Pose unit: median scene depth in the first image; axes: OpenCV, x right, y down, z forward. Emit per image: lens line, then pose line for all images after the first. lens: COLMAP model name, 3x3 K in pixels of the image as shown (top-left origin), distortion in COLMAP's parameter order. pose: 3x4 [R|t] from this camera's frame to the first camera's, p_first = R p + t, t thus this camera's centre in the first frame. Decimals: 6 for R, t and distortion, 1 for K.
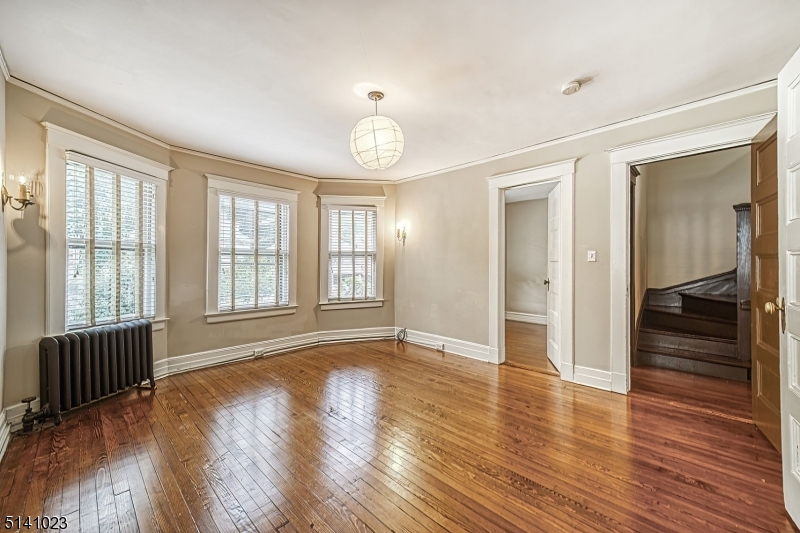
lens RADIAL K [[313.6, 0, 402.8], [0, 313.6, 268.0], [0, 0, 1]] dist [0.008655, -0.000095]
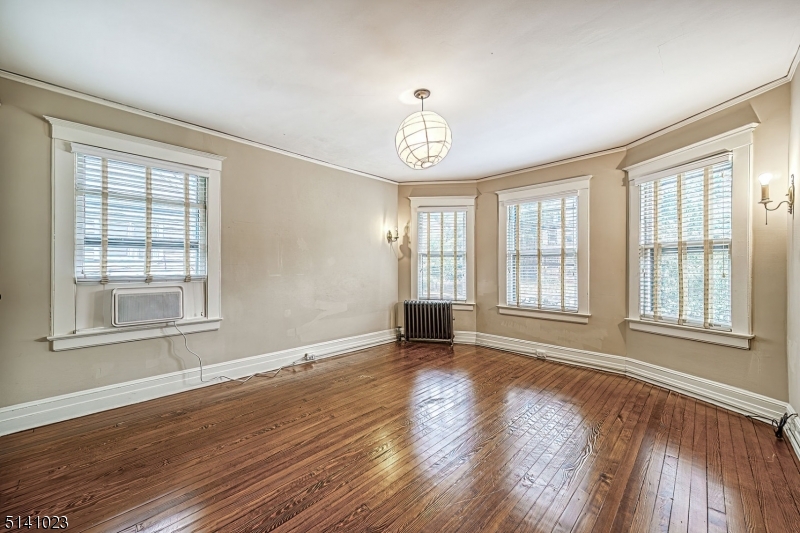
lens RADIAL K [[313.6, 0, 397.5], [0, 313.6, 266.2], [0, 0, 1]] dist [0.008655, -0.000095]
pose [[-0.014198, -0.002312, -0.999897, 0.574298], [-0.008383, 0.999962, -0.002193, -0.001175], [0.999864, 0.008351, -0.014217, 0.595618]]
